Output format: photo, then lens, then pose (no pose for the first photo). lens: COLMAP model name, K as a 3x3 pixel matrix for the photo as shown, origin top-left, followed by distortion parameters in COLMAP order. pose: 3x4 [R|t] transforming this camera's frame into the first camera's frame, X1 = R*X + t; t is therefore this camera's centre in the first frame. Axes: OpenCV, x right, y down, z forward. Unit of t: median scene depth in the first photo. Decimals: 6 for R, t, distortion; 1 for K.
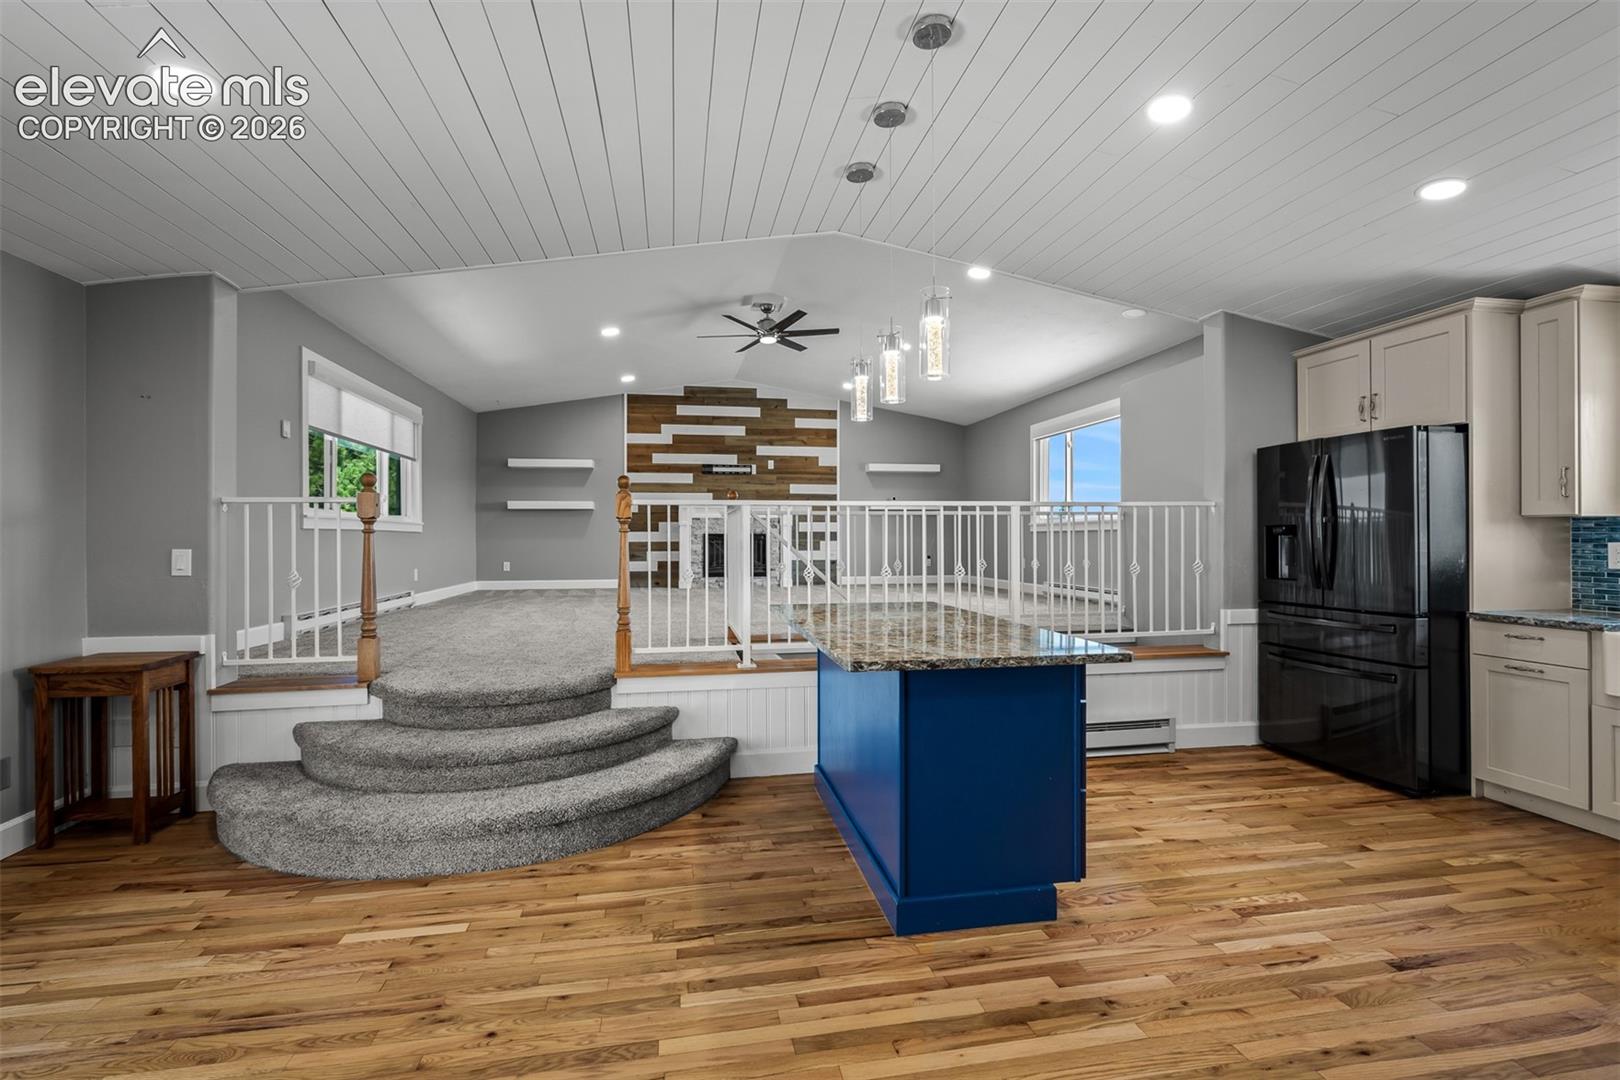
lens RADIAL K [[725.9, 0, 804.8], [0, 725.9, 535.2], [0, 0, 1]] dist [-0.001832, -0.000017]
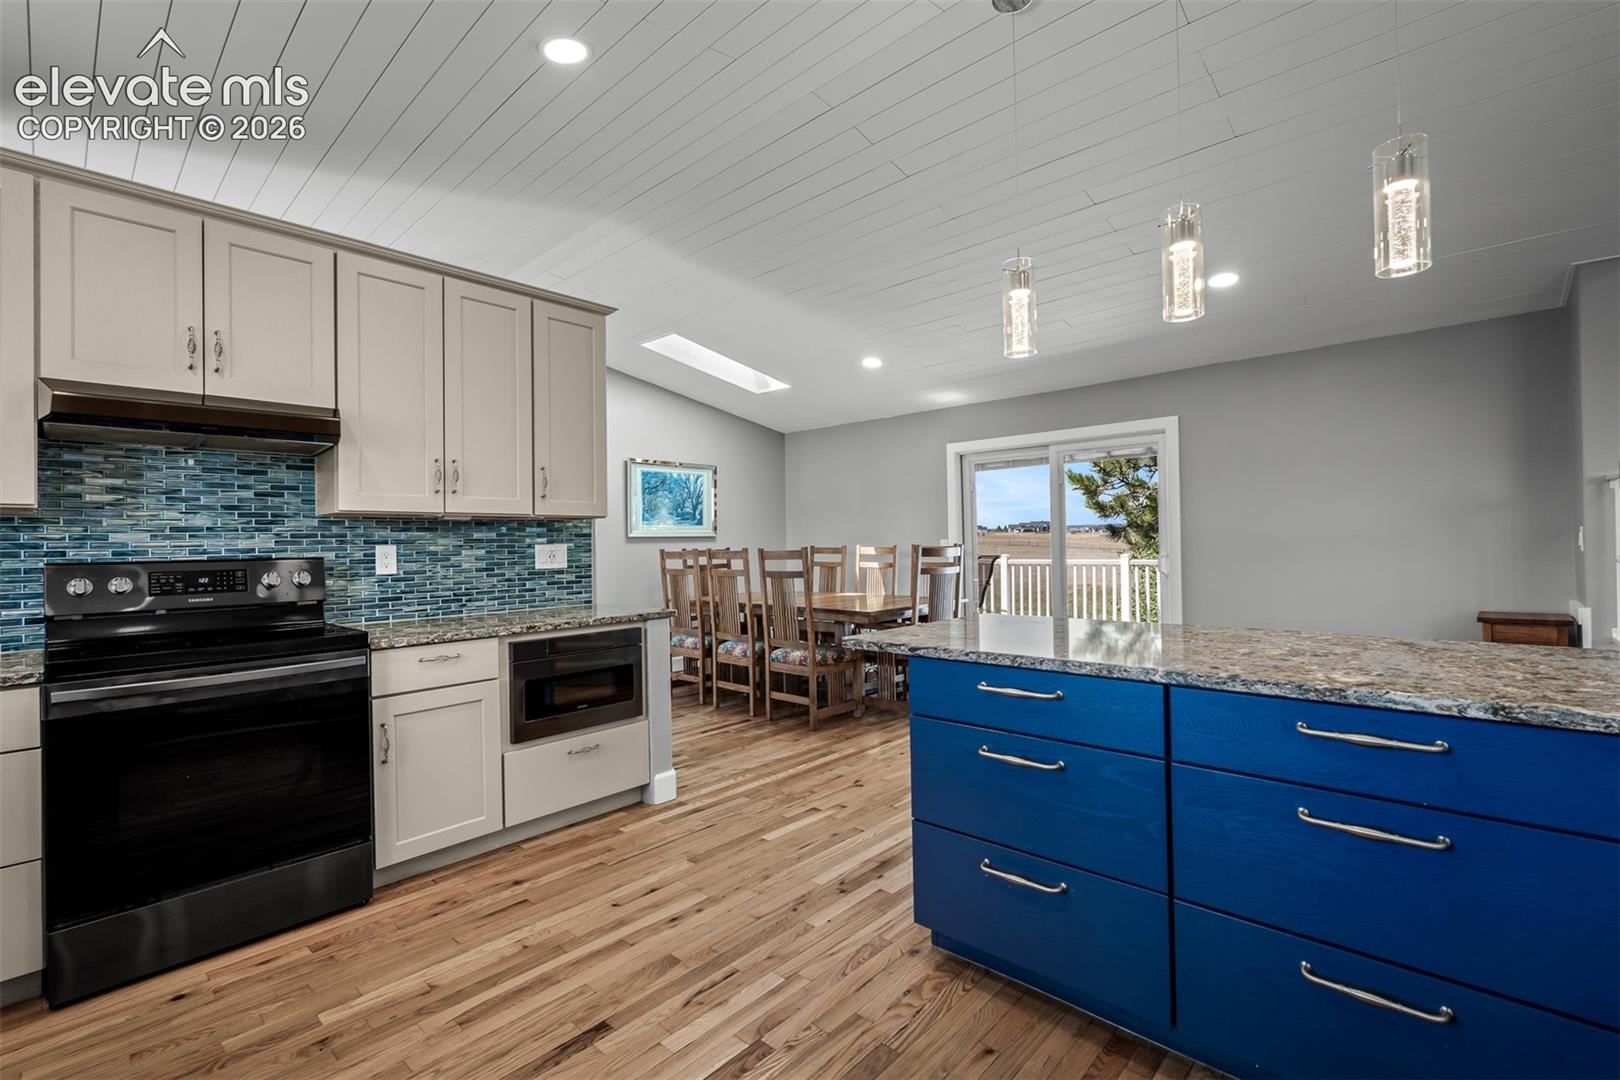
lens RADIAL K [[710.6, 0, 808.9], [0, 710.6, 536.6], [0, 0, 1]] dist [-0.004117, -0.000599]
pose [[-0.799886, 0.012354, -0.600025, 0.301867], [0.023310, 0.999673, -0.010491, 0.008329], [0.599699, -0.022378, -0.799912, 0.493508]]
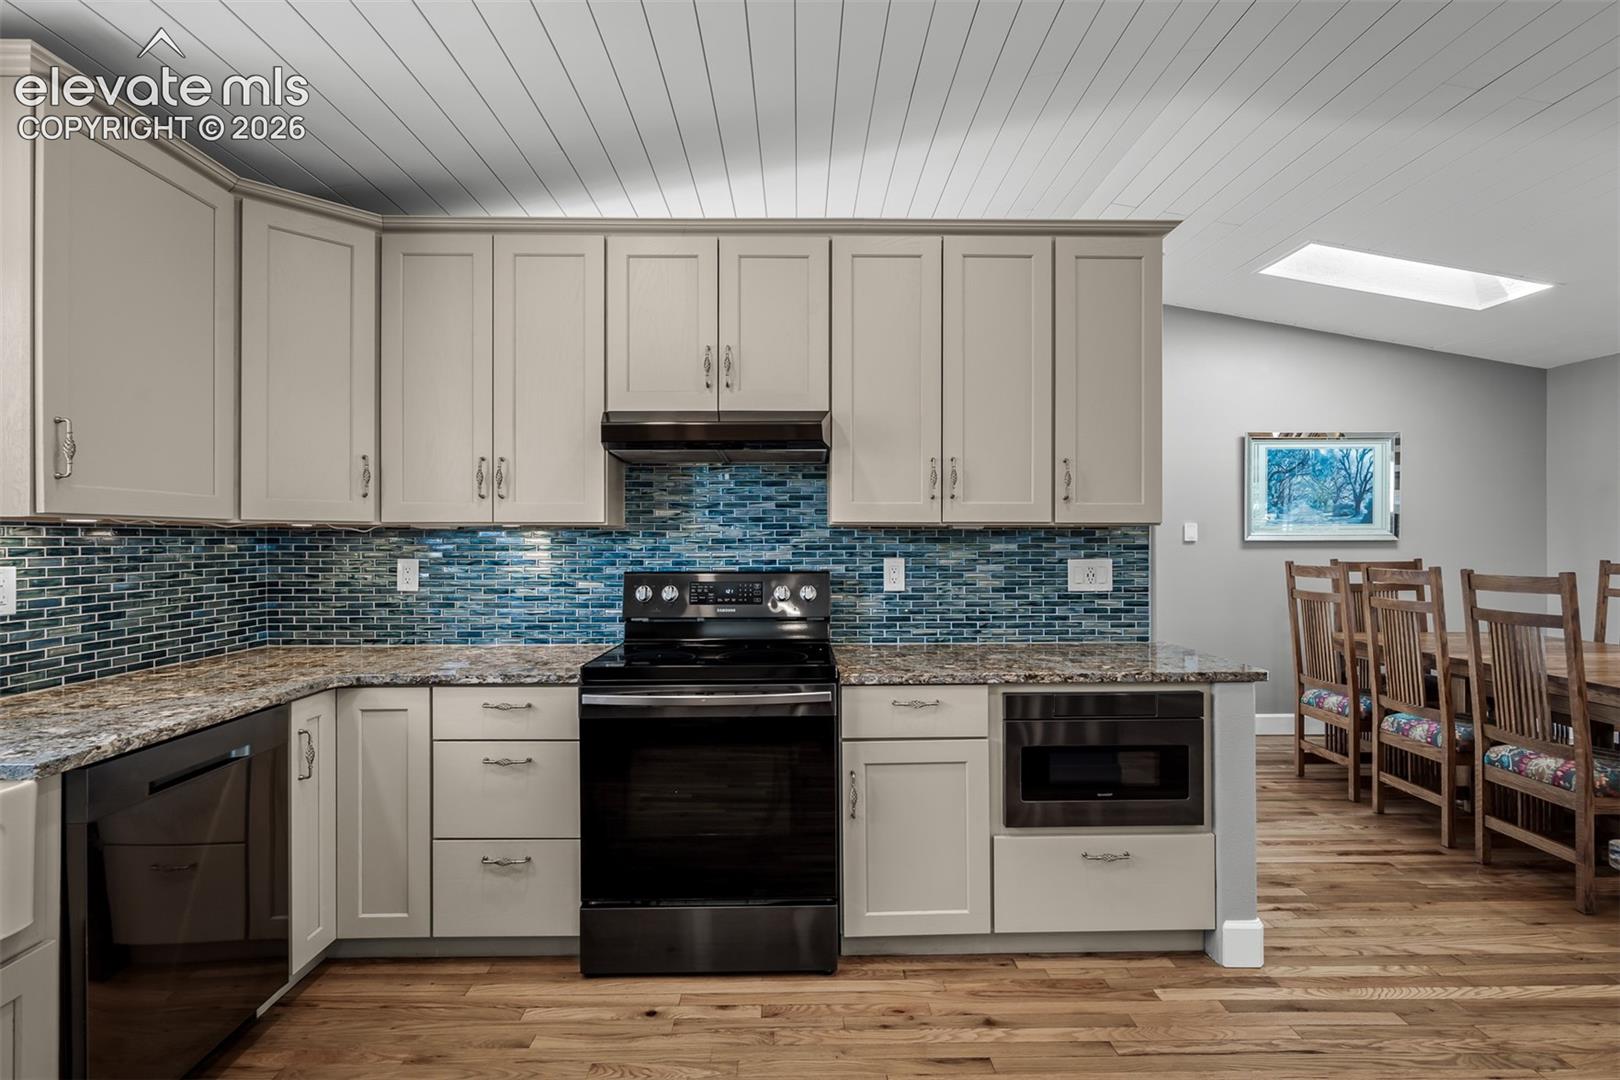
lens RADIAL K [[777.2, 0, 807.0], [0, 777.2, 536.6], [0, 0, 1]] dist [-0.003789, 0.000633]
pose [[-0.985622, 0.006999, 0.168821, 0.231364], [0.005252, 0.999928, -0.010797, -0.003120], [-0.168884, -0.009755, -0.985588, 0.423357]]
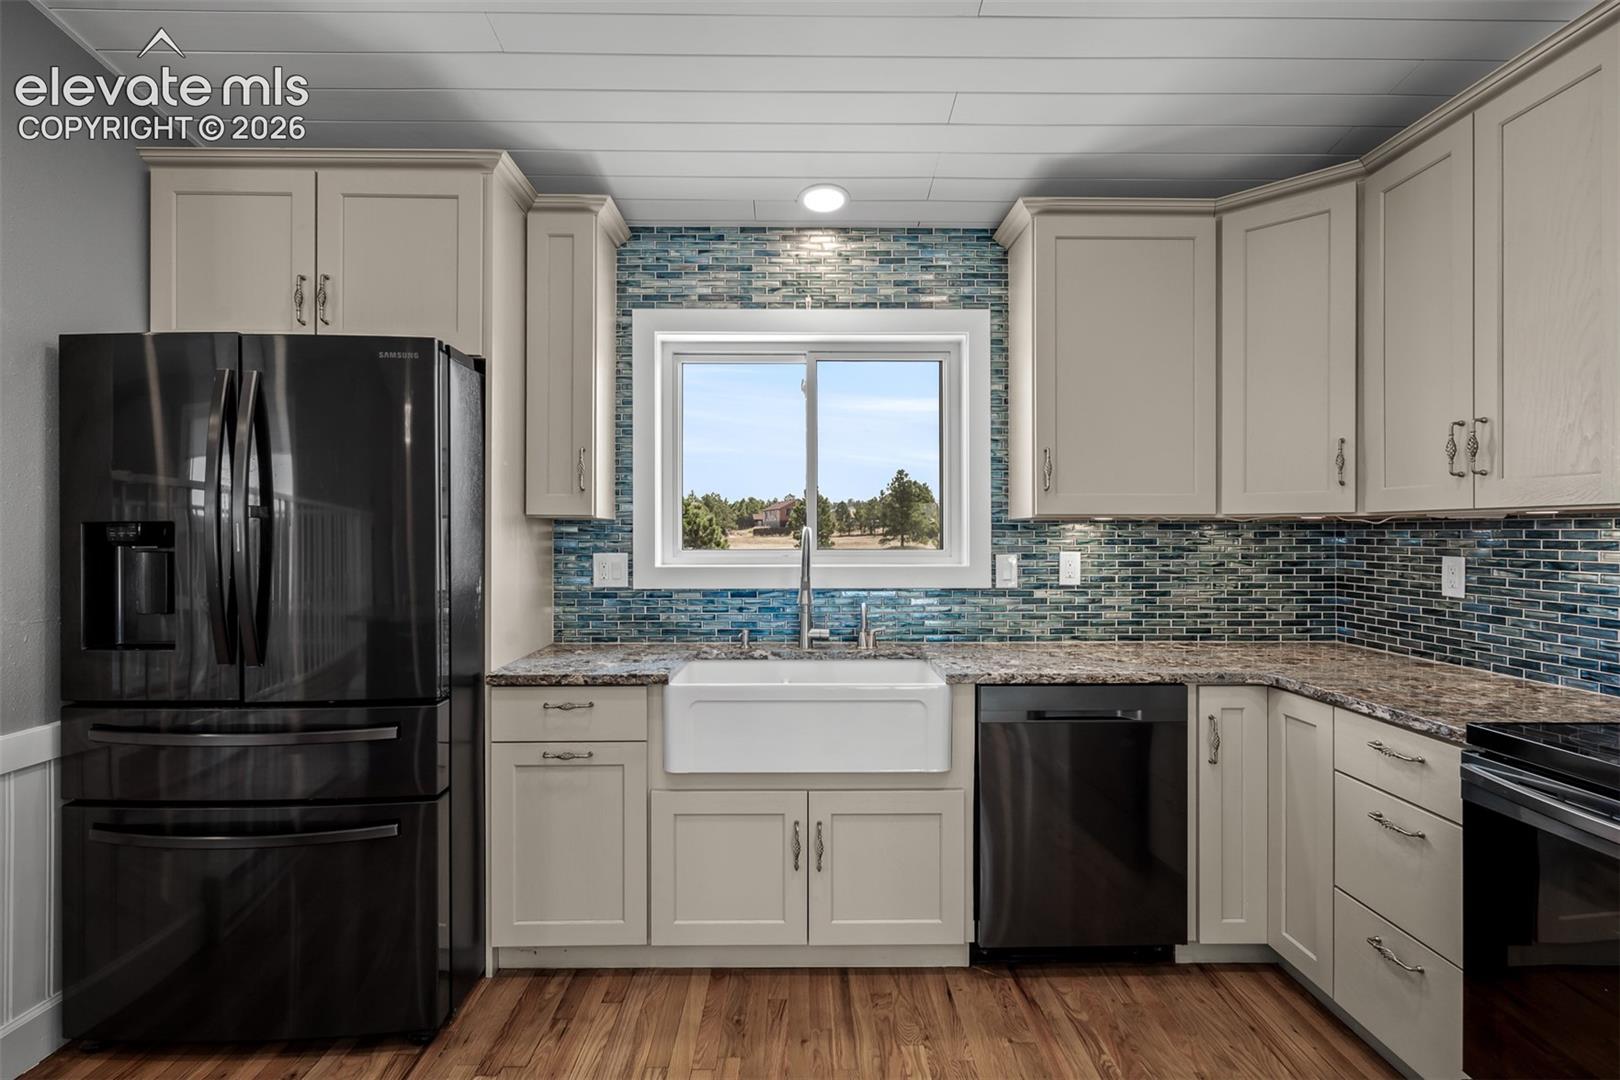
lens RADIAL K [[800.9, 0, 806.6], [0, 800.9, 535.6], [0, 0, 1]] dist [-0.001869, 0.000305]
pose [[0.169663, 0.003182, 0.985497, 0.137525], [-0.005471, 0.999982, -0.002287, -0.003487], [-0.985487, -0.005004, 0.169678, 0.279084]]
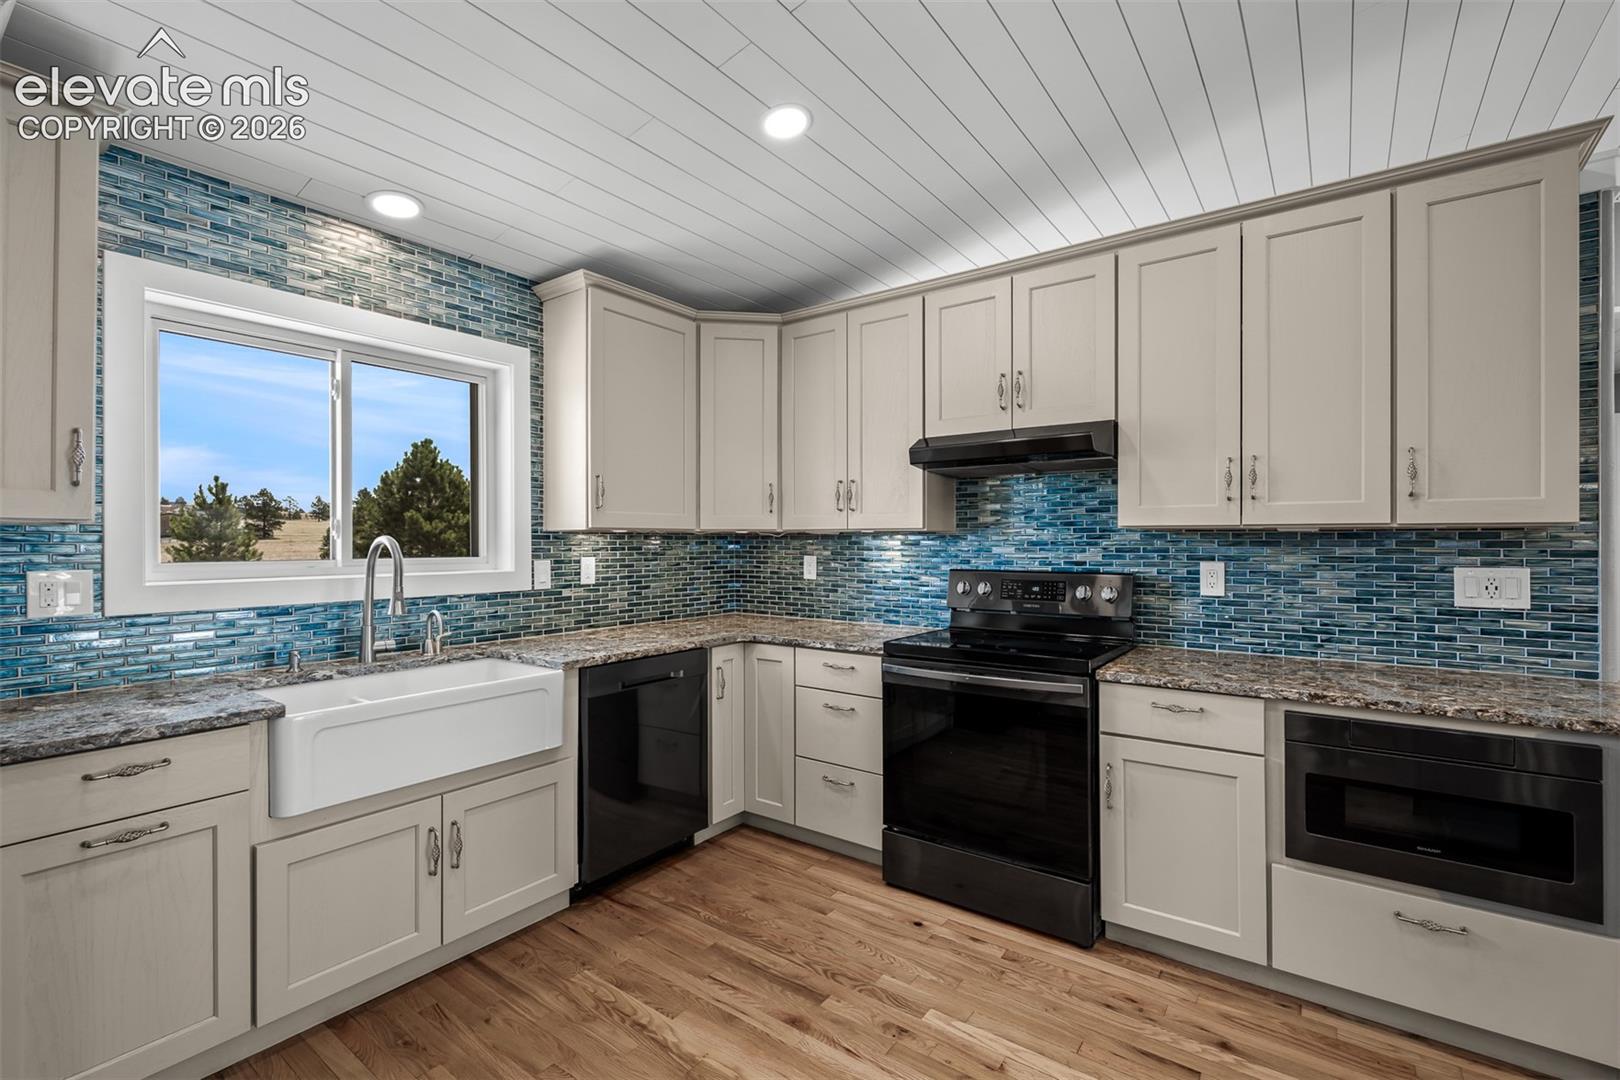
lens RADIAL K [[715.3, 0, 808.2], [0, 715.3, 537.1], [0, 0, 1]] dist [-0.002586, -0.000333]
pose [[-0.680827, 0.008837, 0.732391, 0.135917], [0.000077, 0.999928, -0.011994, -0.004156], [-0.732445, -0.008109, -0.680778, 0.411462]]
